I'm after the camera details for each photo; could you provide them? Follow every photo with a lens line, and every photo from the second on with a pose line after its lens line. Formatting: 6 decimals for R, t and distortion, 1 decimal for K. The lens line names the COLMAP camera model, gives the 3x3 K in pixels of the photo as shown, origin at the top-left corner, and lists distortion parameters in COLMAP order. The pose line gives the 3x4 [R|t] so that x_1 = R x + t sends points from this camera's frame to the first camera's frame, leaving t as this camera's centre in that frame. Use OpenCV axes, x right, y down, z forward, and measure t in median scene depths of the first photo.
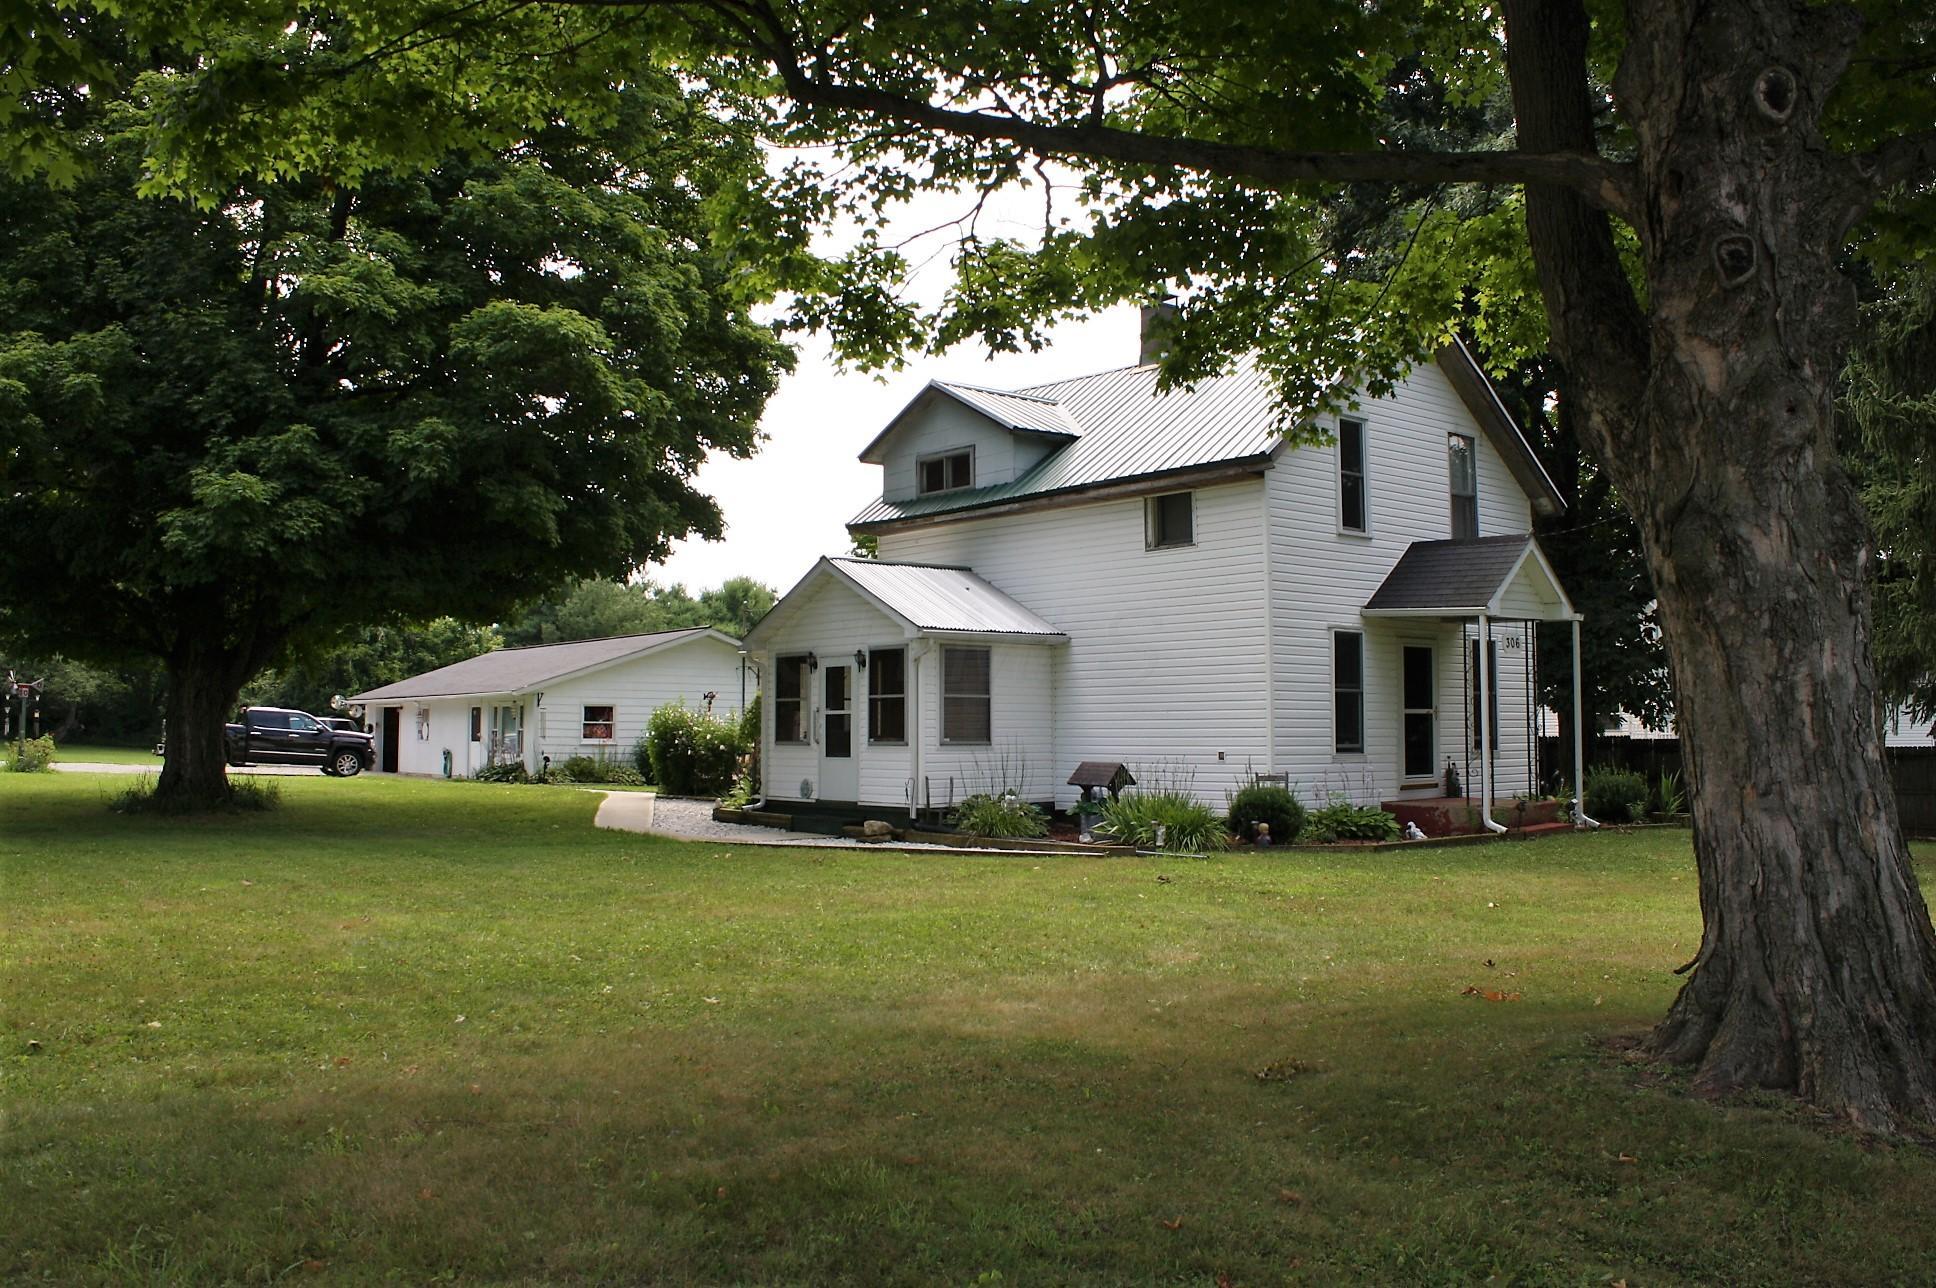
lens RADIAL K [[1638.6, 0, 968.0], [0, 1638.6, 644.0], [0, 0, 1]] dist [-0.074622, 0.009118]
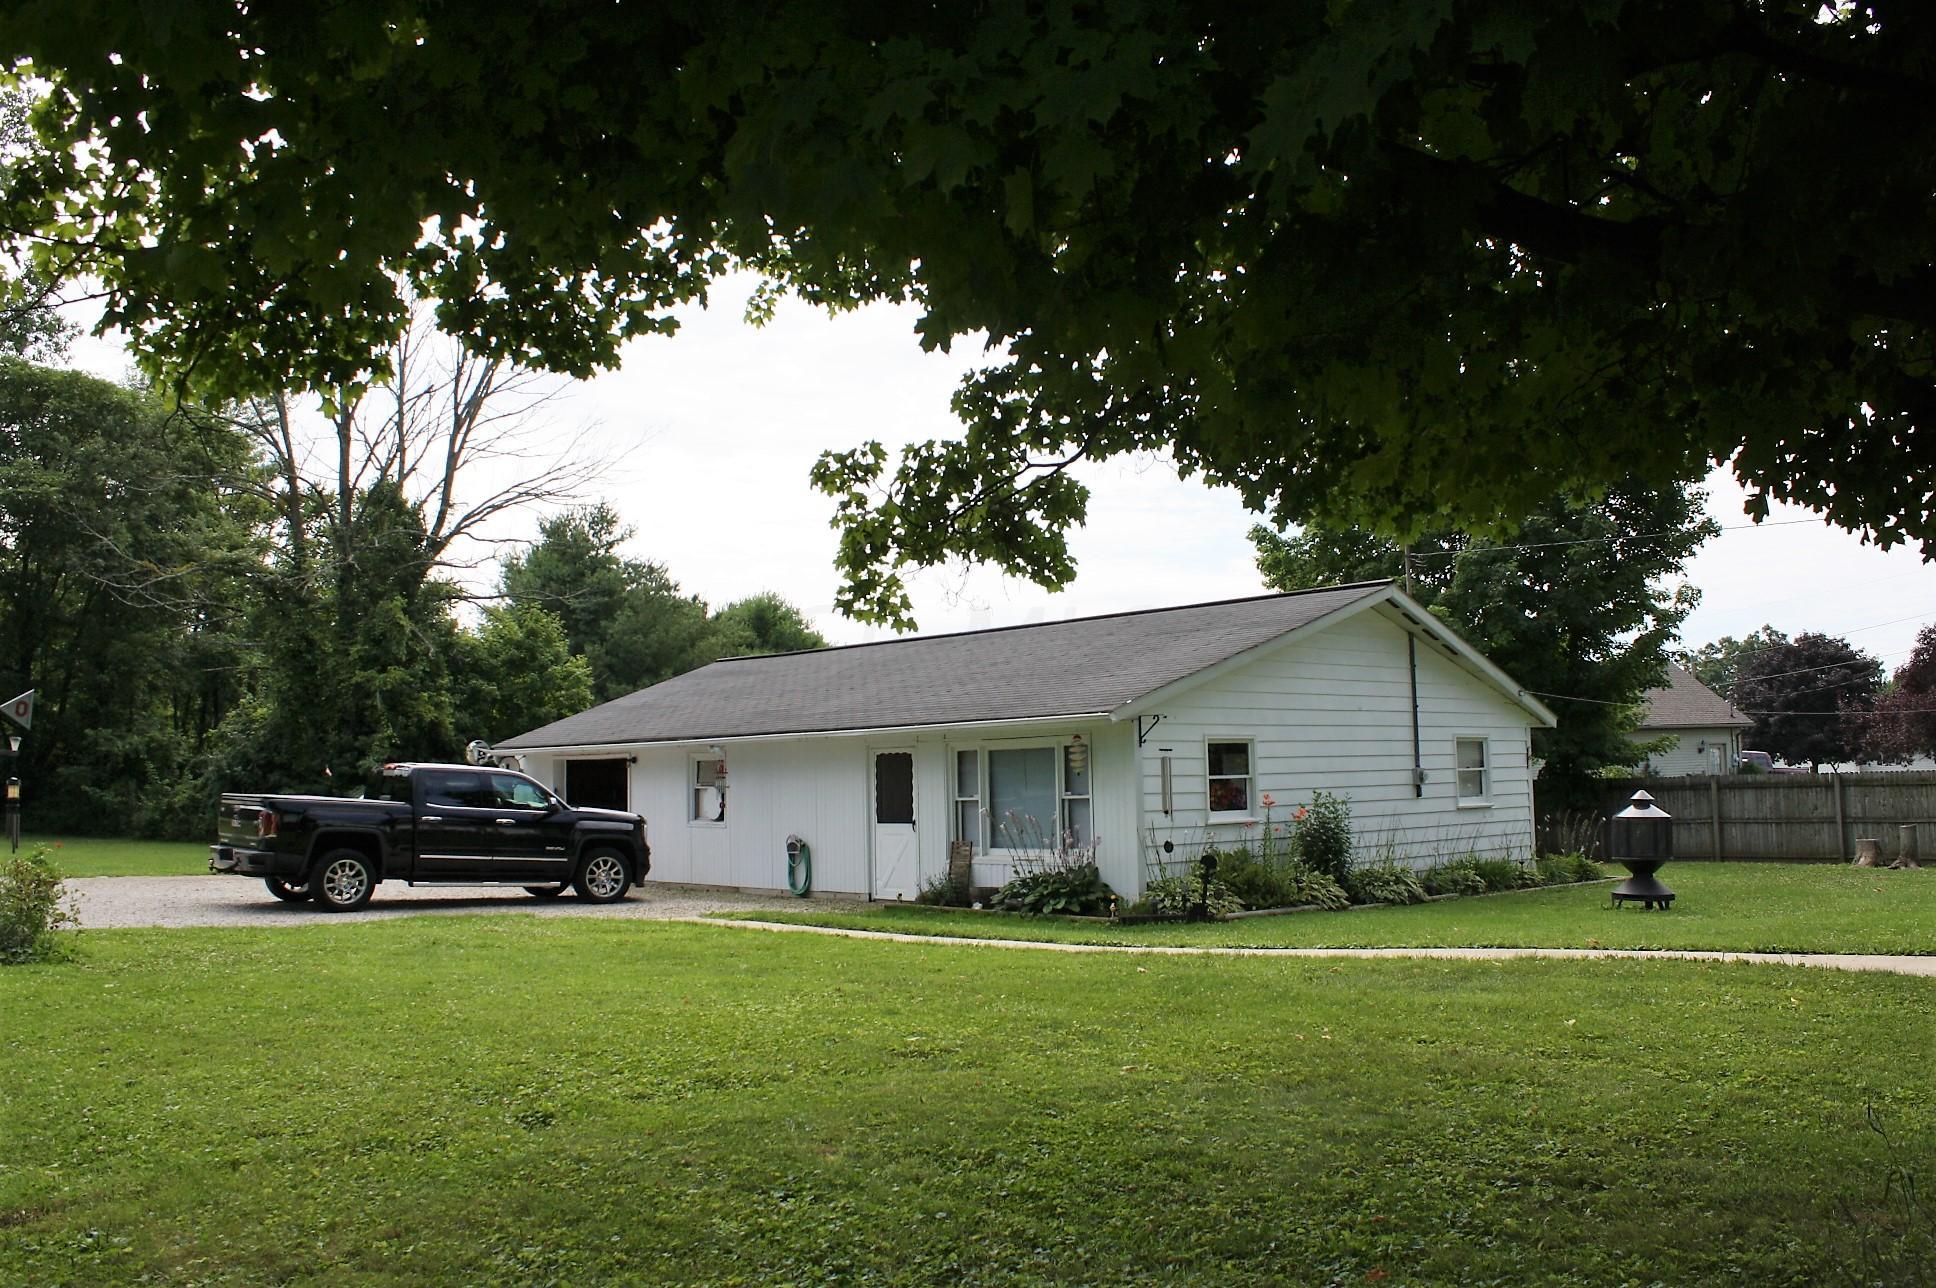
lens RADIAL K [[1638.6, 0, 968.0], [0, 1638.6, 644.0], [0, 0, 1]] dist [-0.074622, 0.009118]
pose [[0.993788, -0.013738, 0.110442, -0.311661], [0.017013, 0.999441, -0.028771, 0.019597], [-0.109985, 0.030471, 0.993466, 0.476084]]
